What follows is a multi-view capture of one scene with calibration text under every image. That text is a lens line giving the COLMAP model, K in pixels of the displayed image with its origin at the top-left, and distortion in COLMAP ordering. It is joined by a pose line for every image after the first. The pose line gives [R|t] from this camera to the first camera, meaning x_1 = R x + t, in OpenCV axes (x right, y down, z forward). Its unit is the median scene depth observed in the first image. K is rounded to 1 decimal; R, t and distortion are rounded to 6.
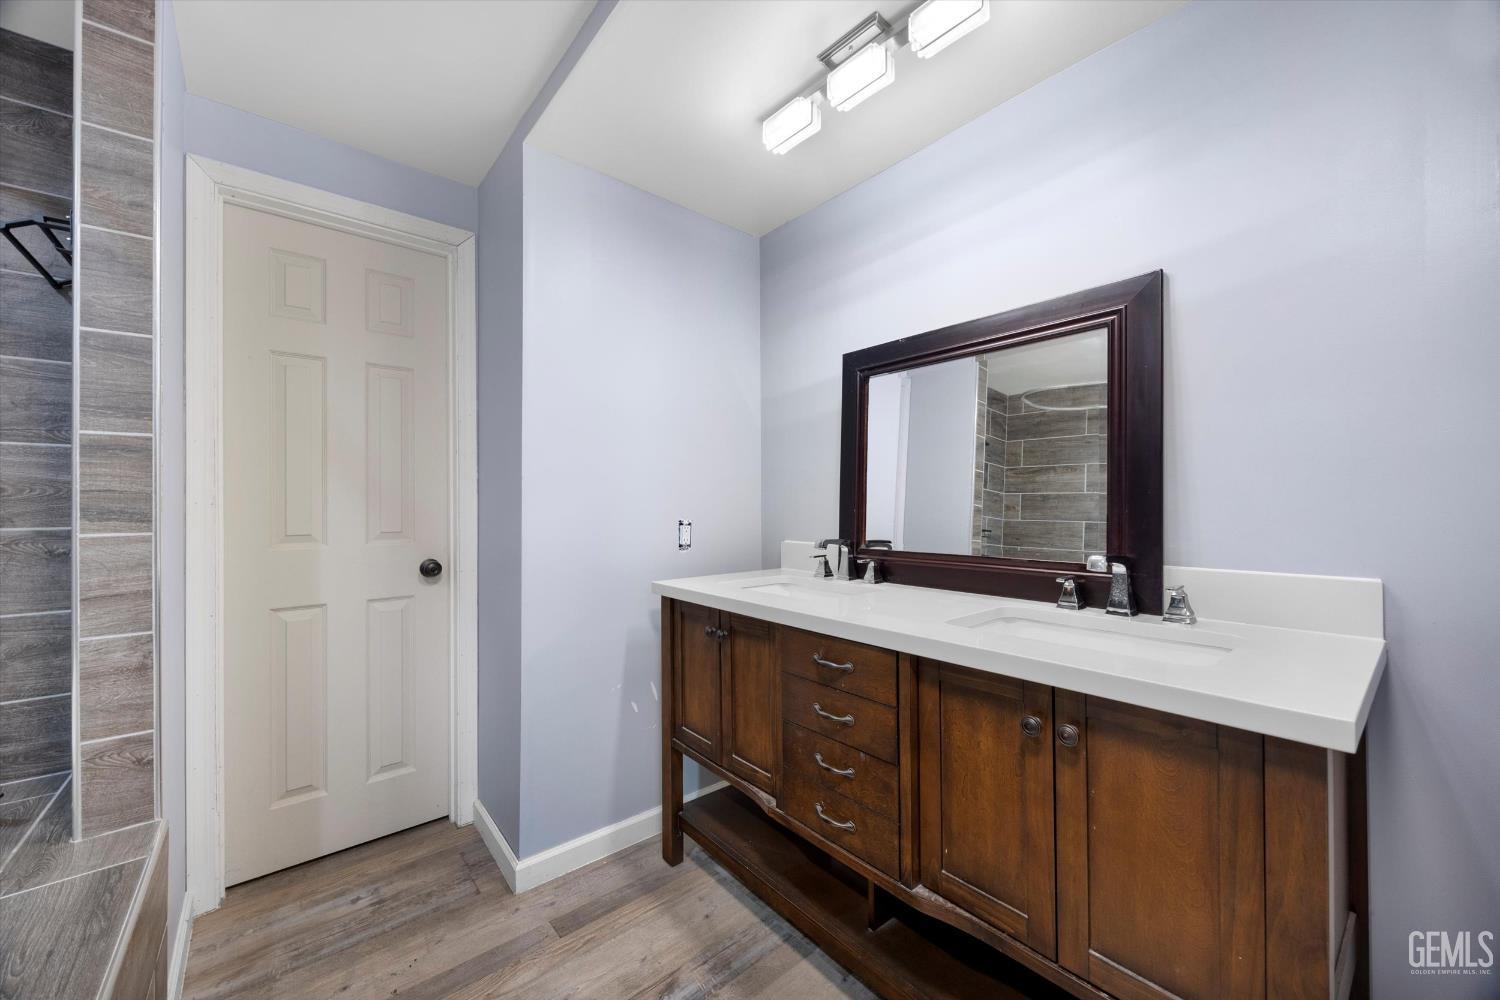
lens RADIAL K [[572.3, 0, 743.6], [0, 572.3, 499.9], [0, 0, 1]] dist [-0.001626, -0.000193]
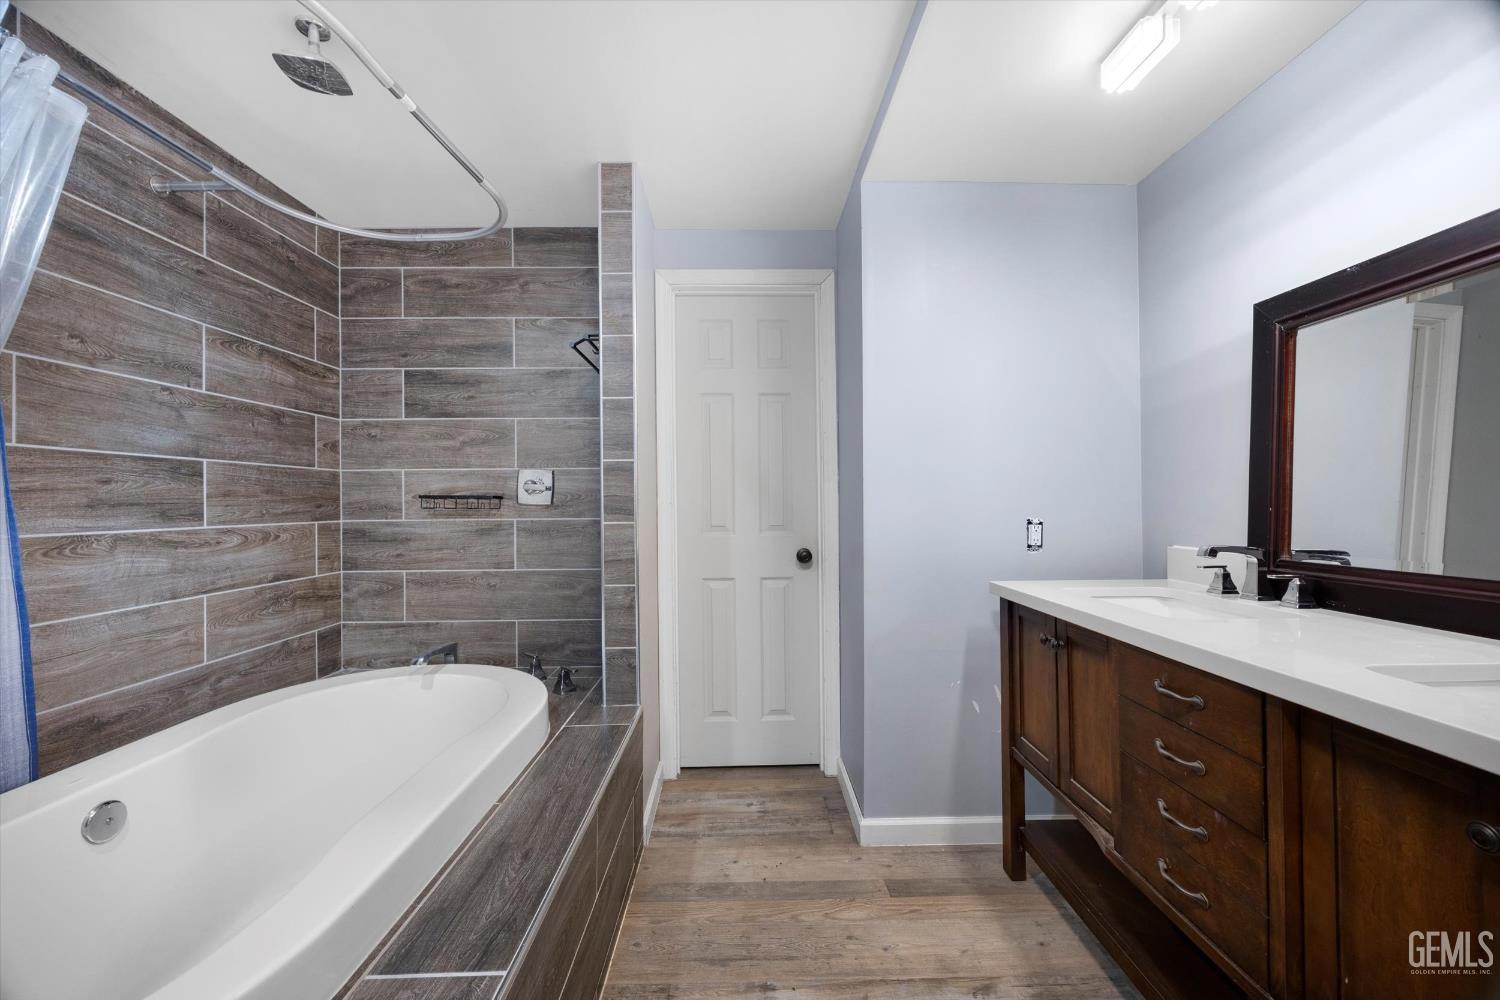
lens RADIAL K [[572.3, 0, 743.6], [0, 572.3, 499.9], [0, 0, 1]] dist [-0.001626, -0.000193]
pose [[0.775050, -0.007146, -0.631860, 0.152456], [0.009461, 0.999955, 0.000296, -0.000629], [0.631829, -0.006207, 0.775083, -0.025300]]
